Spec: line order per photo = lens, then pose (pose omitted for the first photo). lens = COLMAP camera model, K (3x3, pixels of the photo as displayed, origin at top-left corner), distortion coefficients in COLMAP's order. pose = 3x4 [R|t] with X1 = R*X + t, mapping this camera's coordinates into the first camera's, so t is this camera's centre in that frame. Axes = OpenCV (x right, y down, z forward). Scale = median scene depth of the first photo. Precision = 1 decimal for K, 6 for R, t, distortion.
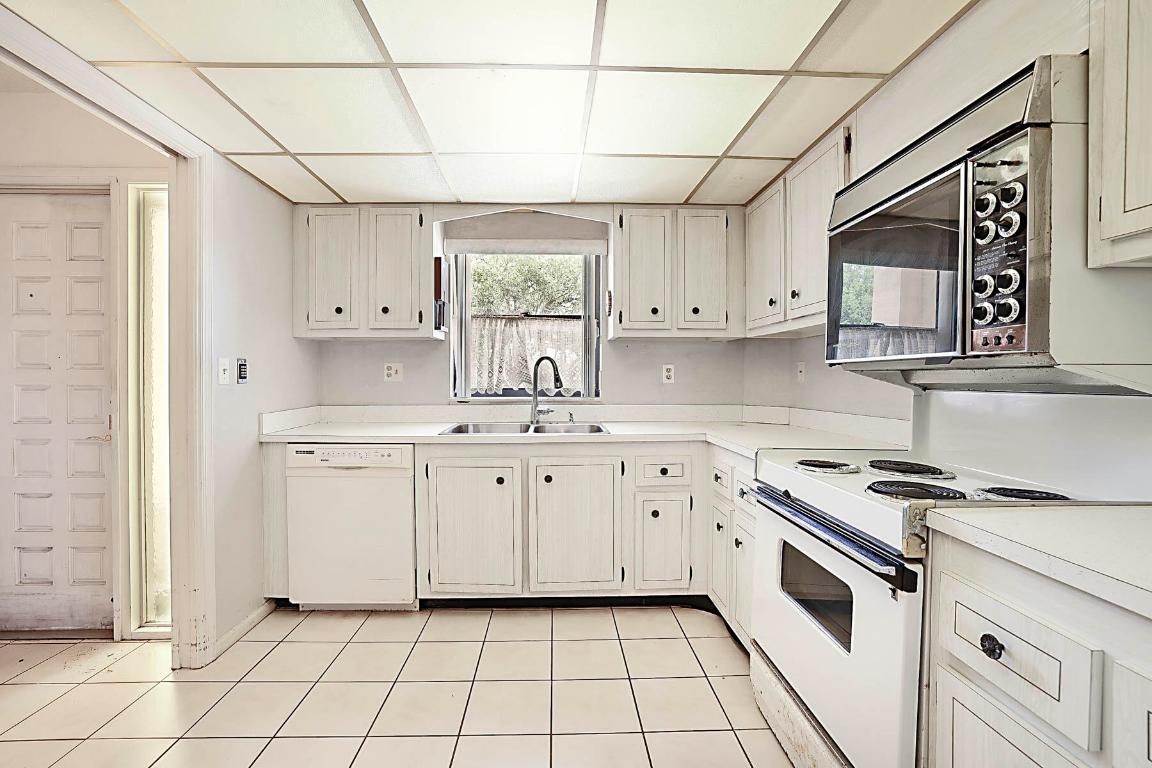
lens RADIAL K [[507.4, 0, 570.4], [0, 507.4, 380.3], [0, 0, 1]] dist [-0.023308, 0.000740]
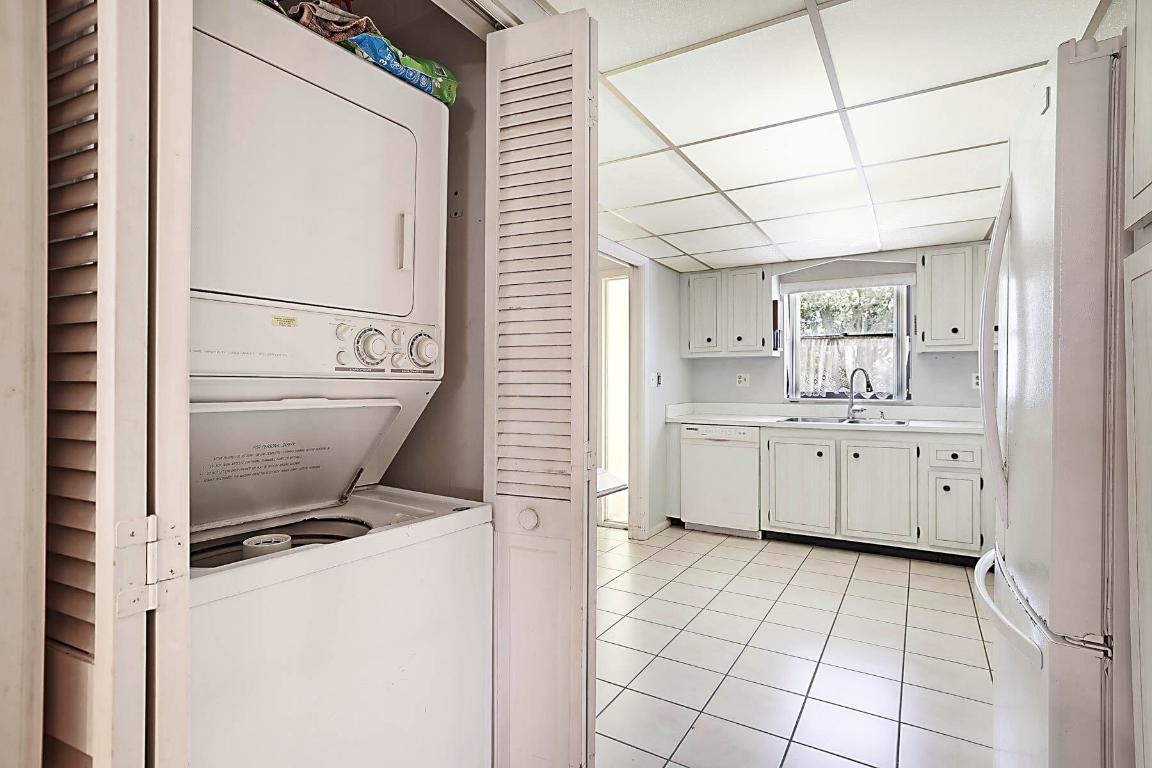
lens RADIAL K [[548.7, 0, 569.3], [0, 548.7, 382.6], [0, 0, 1]] dist [-0.040725, 0.020769]
pose [[0.822002, 0.000173, -0.569485, 0.141829], [-0.004201, 0.999975, -0.005760, 0.002681], [0.569470, 0.007126, 0.821981, -0.616006]]
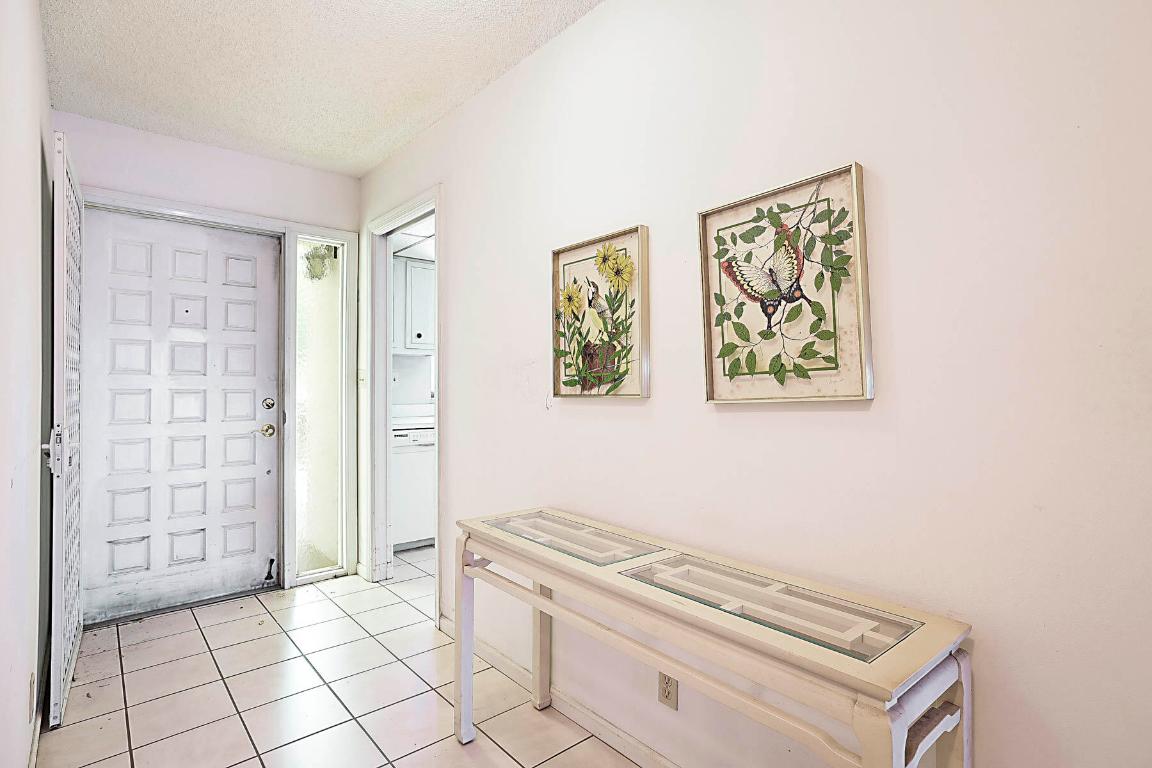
lens RADIAL K [[573.1, 0, 576.0], [0, 573.1, 384.0], [0, 0, 1]] dist [-0.002259, -0.000391]
pose [[0.781796, 0.002818, 0.623527, -1.014299], [0.001633, 0.999977, -0.006566, 0.006407], [-0.623532, 0.006152, 0.781774, -0.508357]]
